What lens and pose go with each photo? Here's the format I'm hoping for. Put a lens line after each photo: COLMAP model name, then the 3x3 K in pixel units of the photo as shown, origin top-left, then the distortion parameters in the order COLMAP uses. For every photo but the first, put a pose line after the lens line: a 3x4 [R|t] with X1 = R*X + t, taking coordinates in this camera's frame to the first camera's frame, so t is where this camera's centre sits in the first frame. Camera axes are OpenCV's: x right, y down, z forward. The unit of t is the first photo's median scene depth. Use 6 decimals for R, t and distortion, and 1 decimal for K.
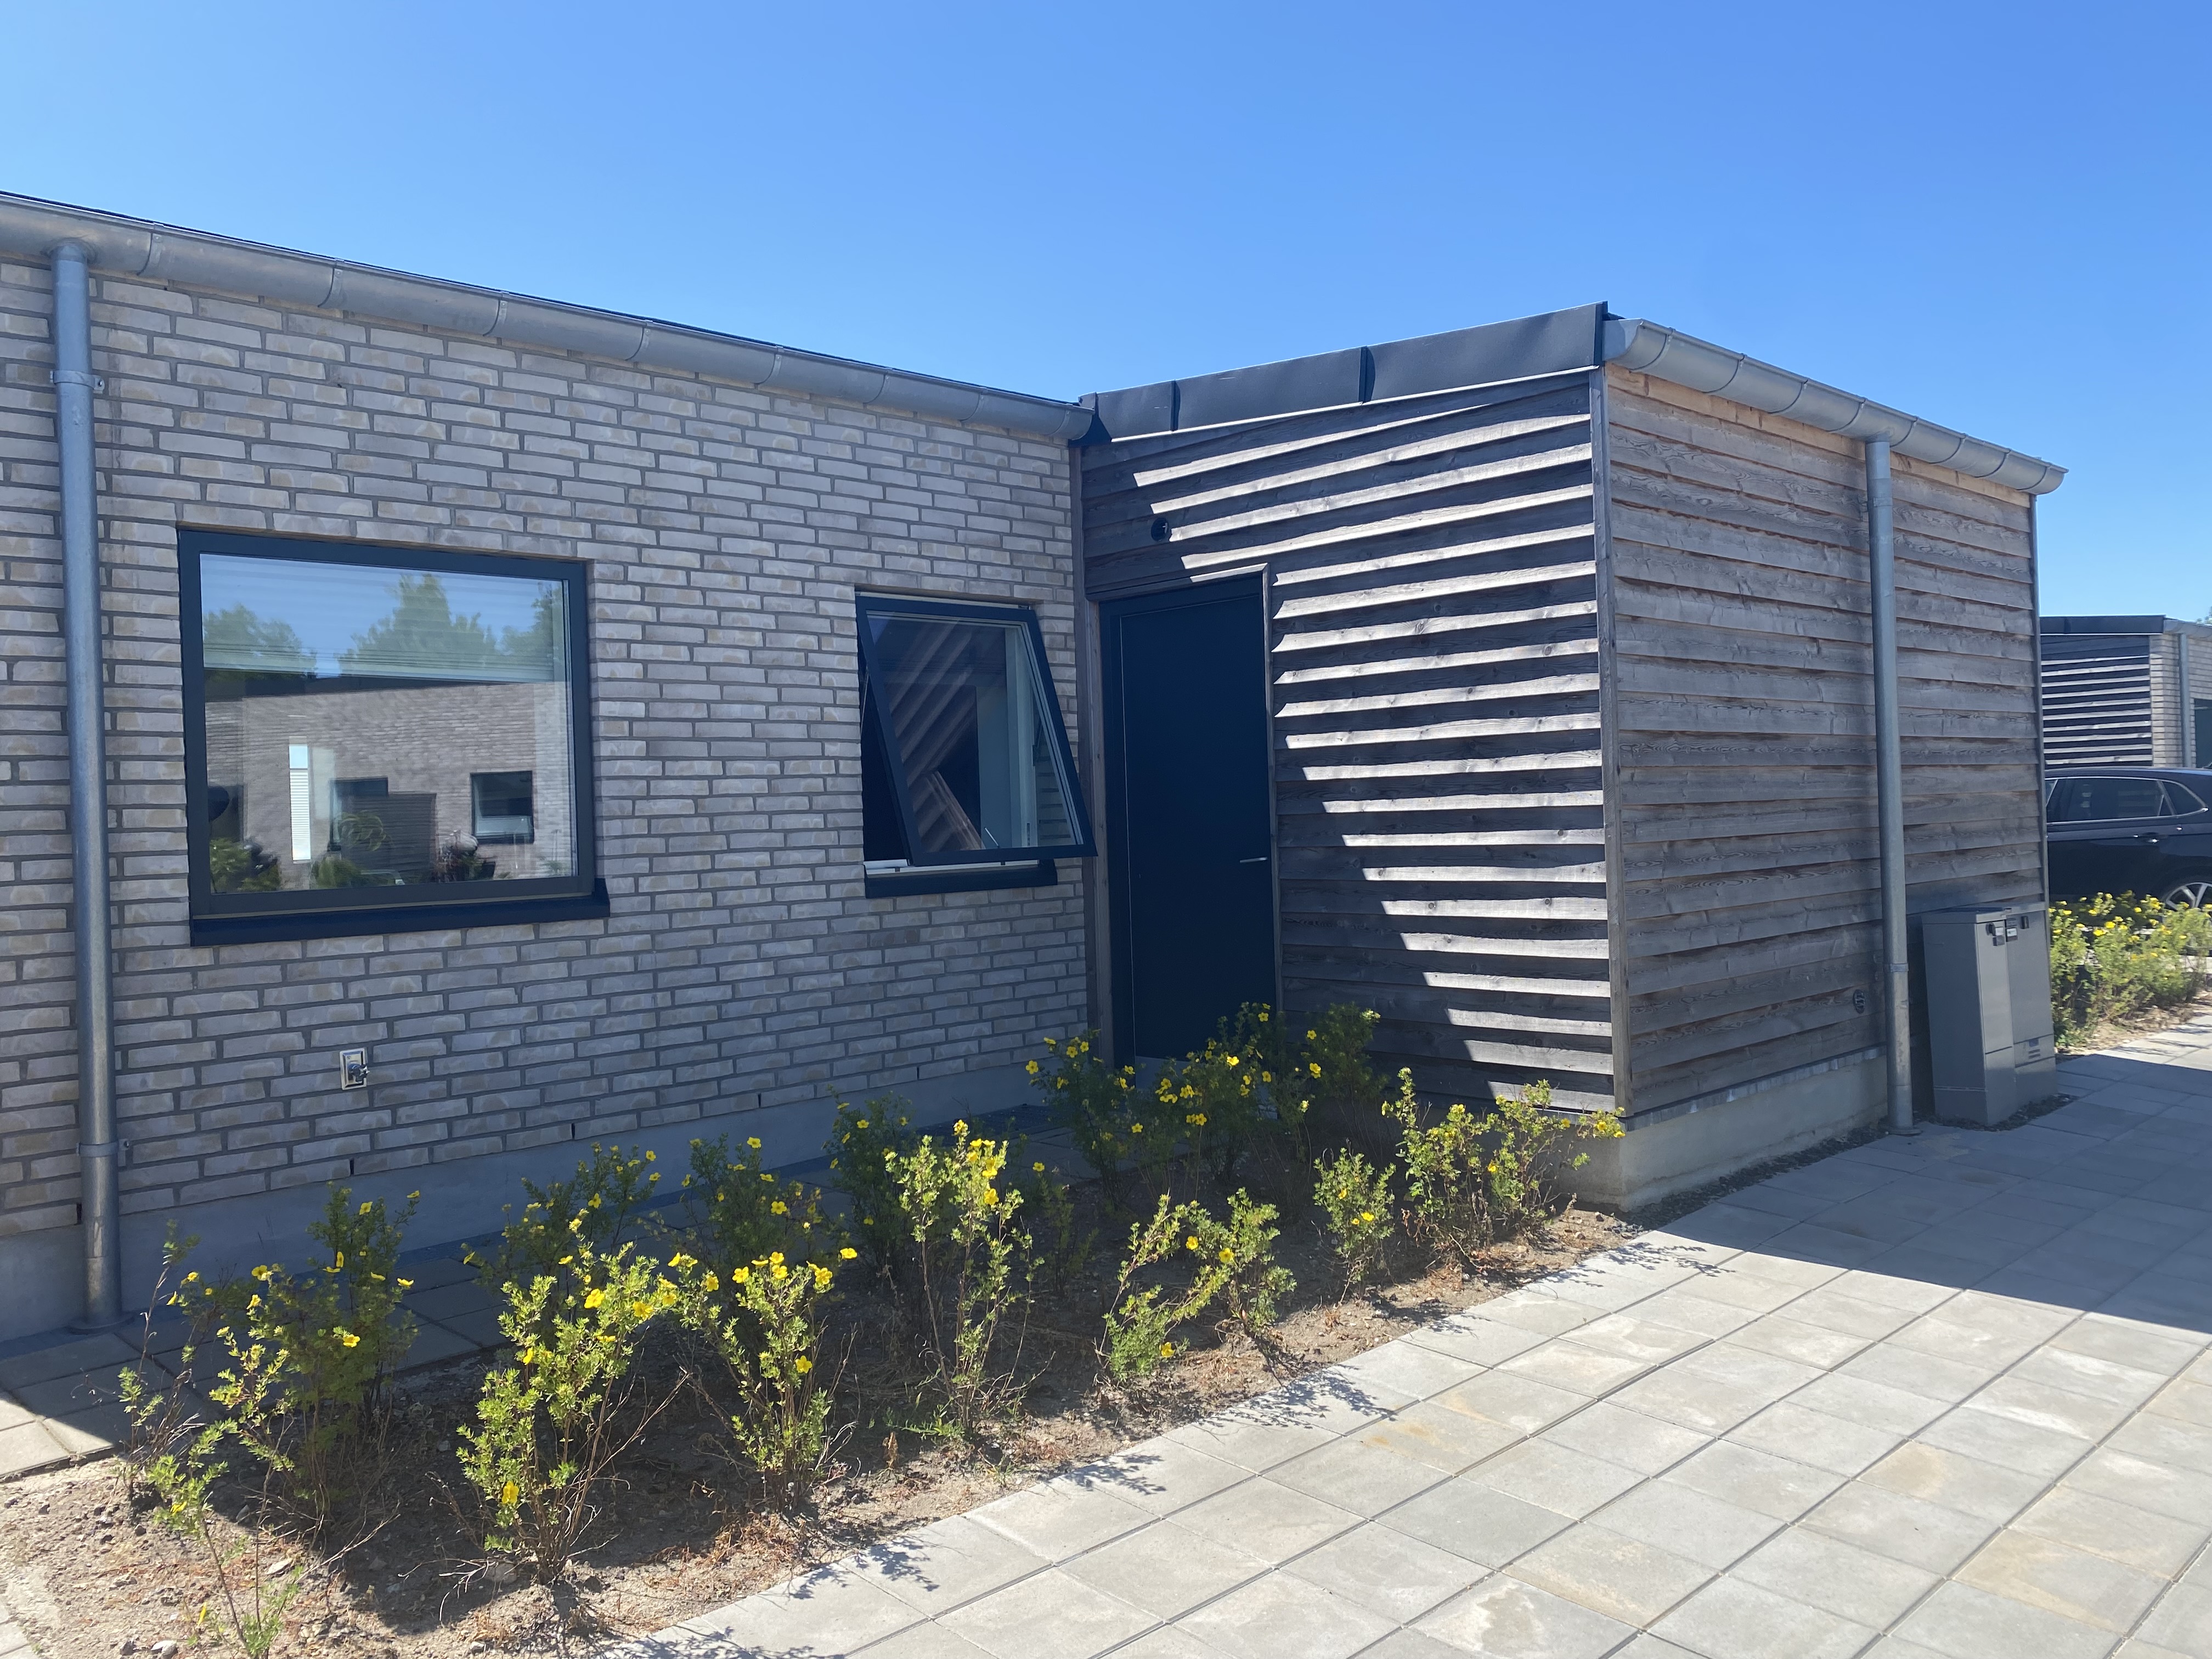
lens RADIAL K [[1665.6, 0, 1107.4], [0, 1665.6, 831.5], [0, 0, 1]] dist [-0.006483, -0.019026]
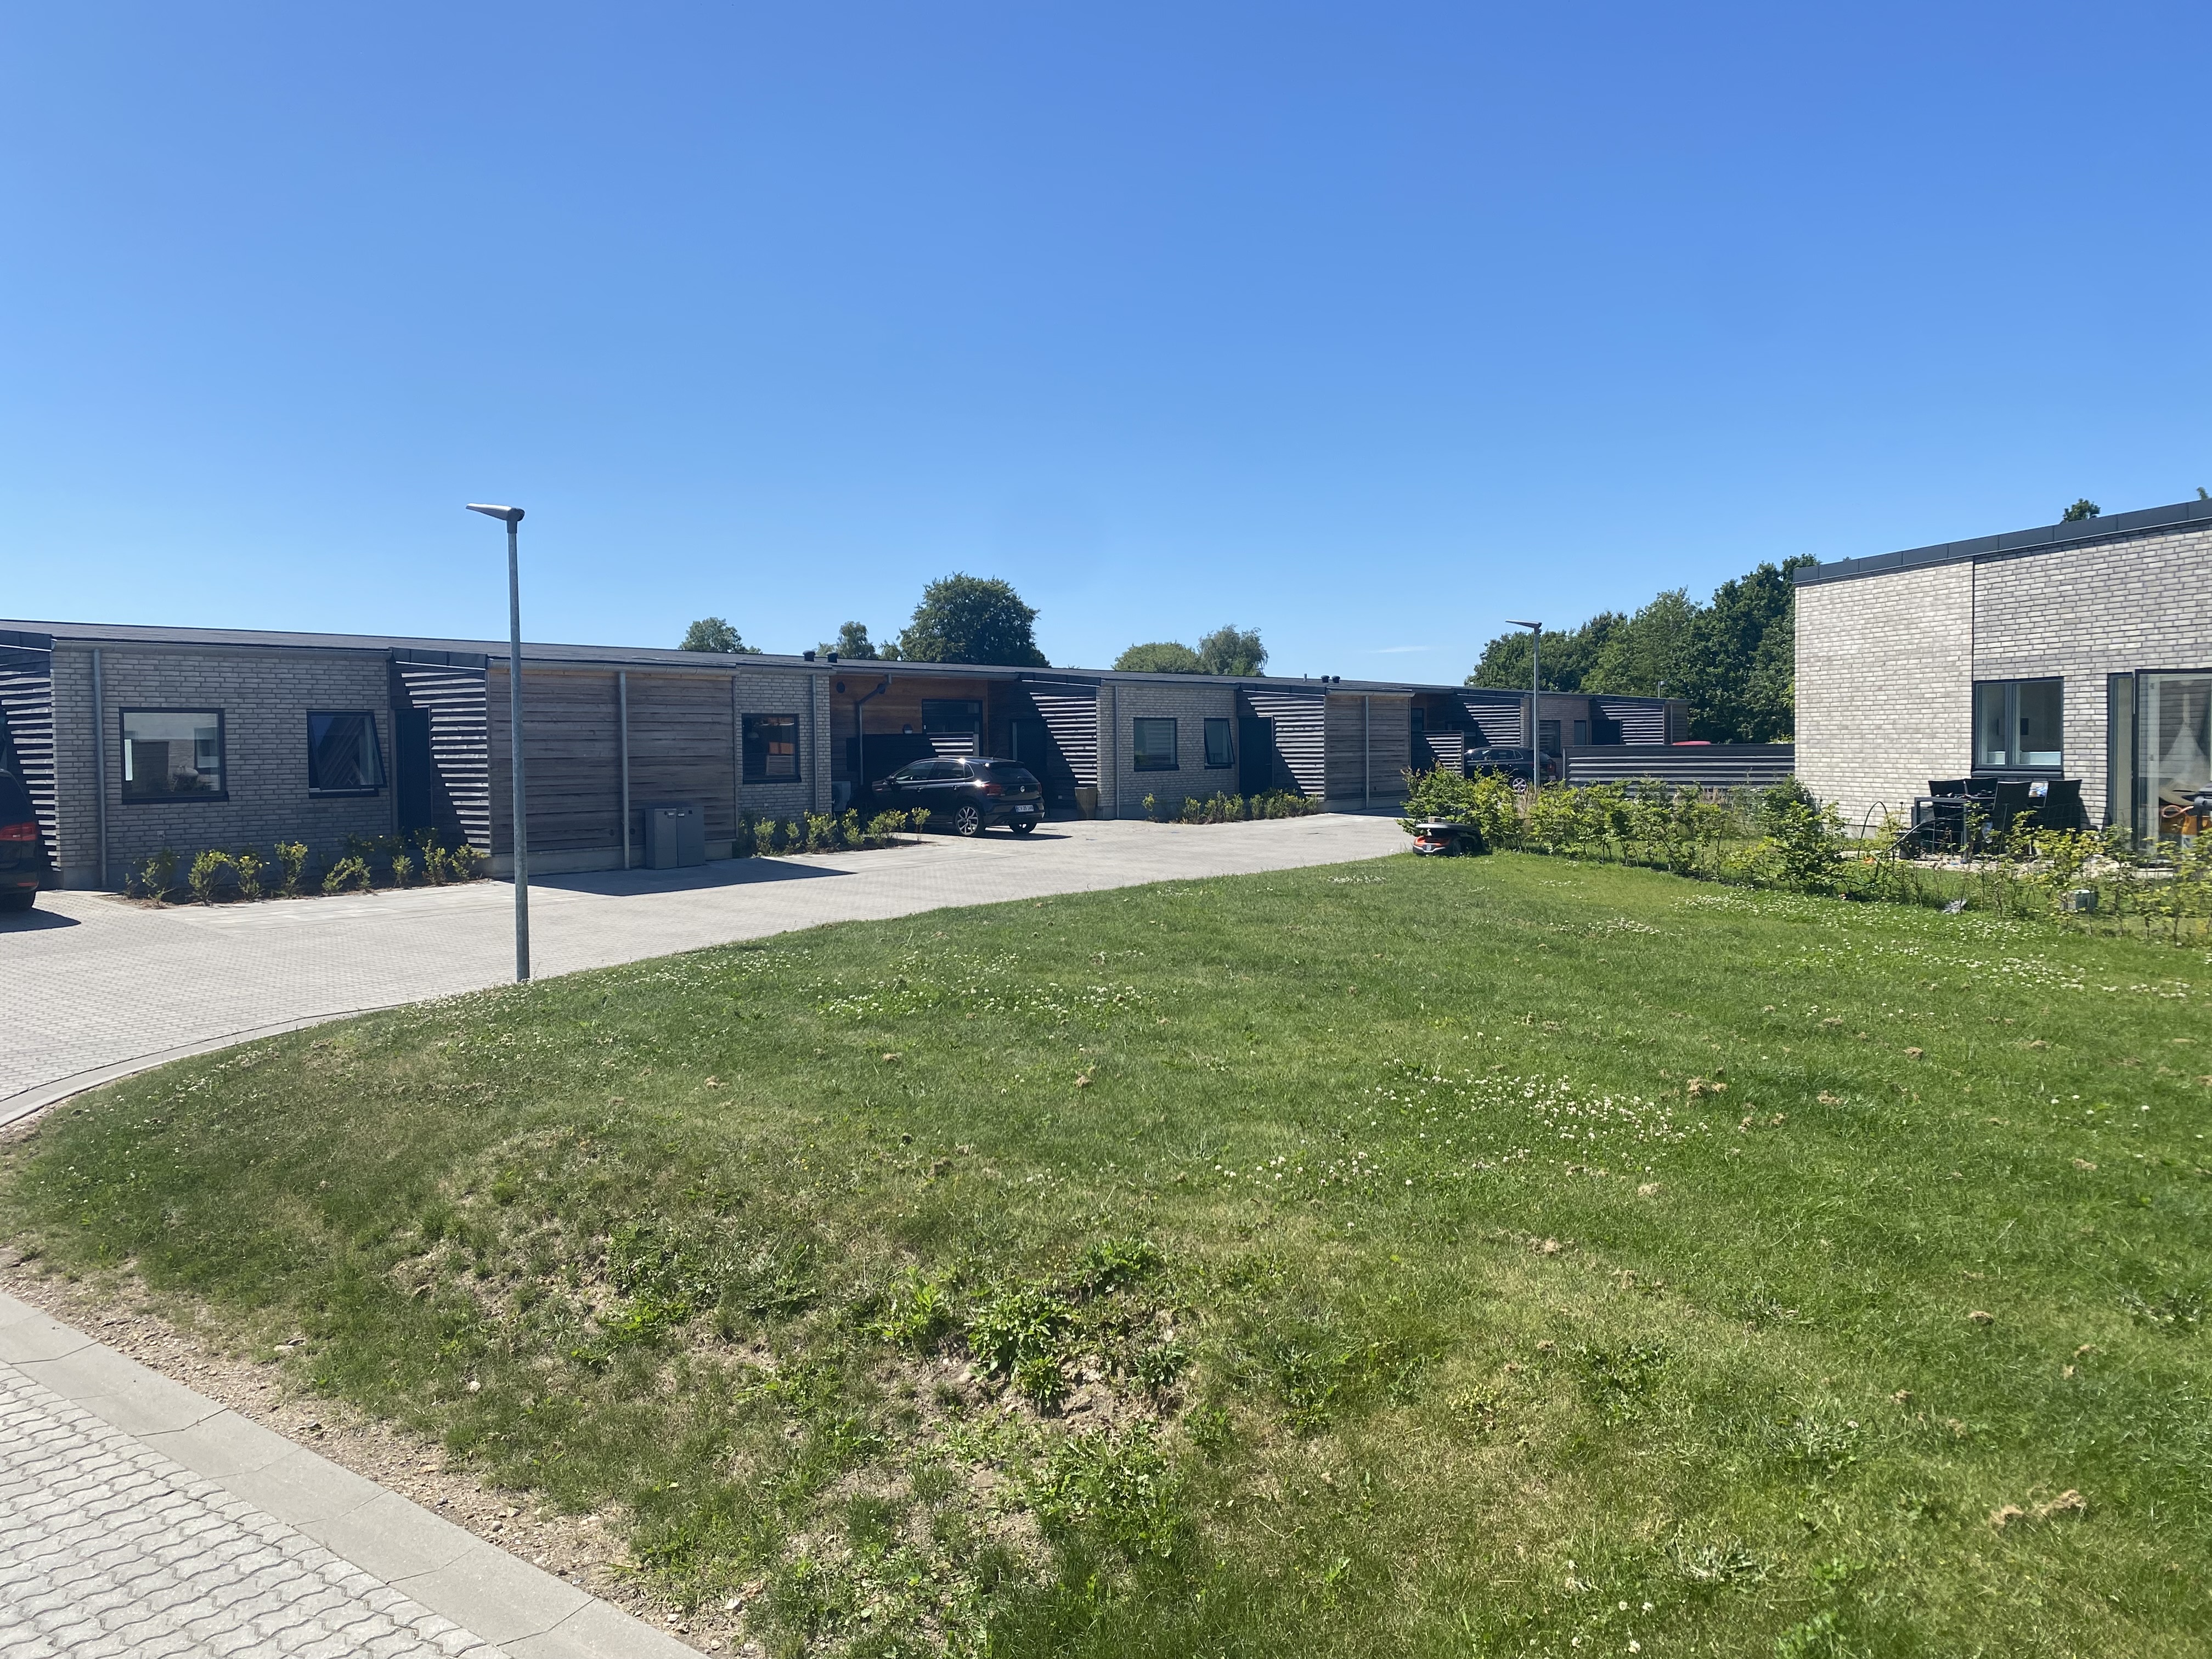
lens RADIAL K [[1665.6, 0, 1103.7], [0, 1665.6, 821.6], [0, 0, 1]] dist [-0.006483, -0.019026]
pose [[0.990762, 0.015369, 0.134740, 1.106124], [-0.019799, 0.999305, 0.031598, -0.058360], [-0.134161, -0.033974, 0.990377, -2.863887]]
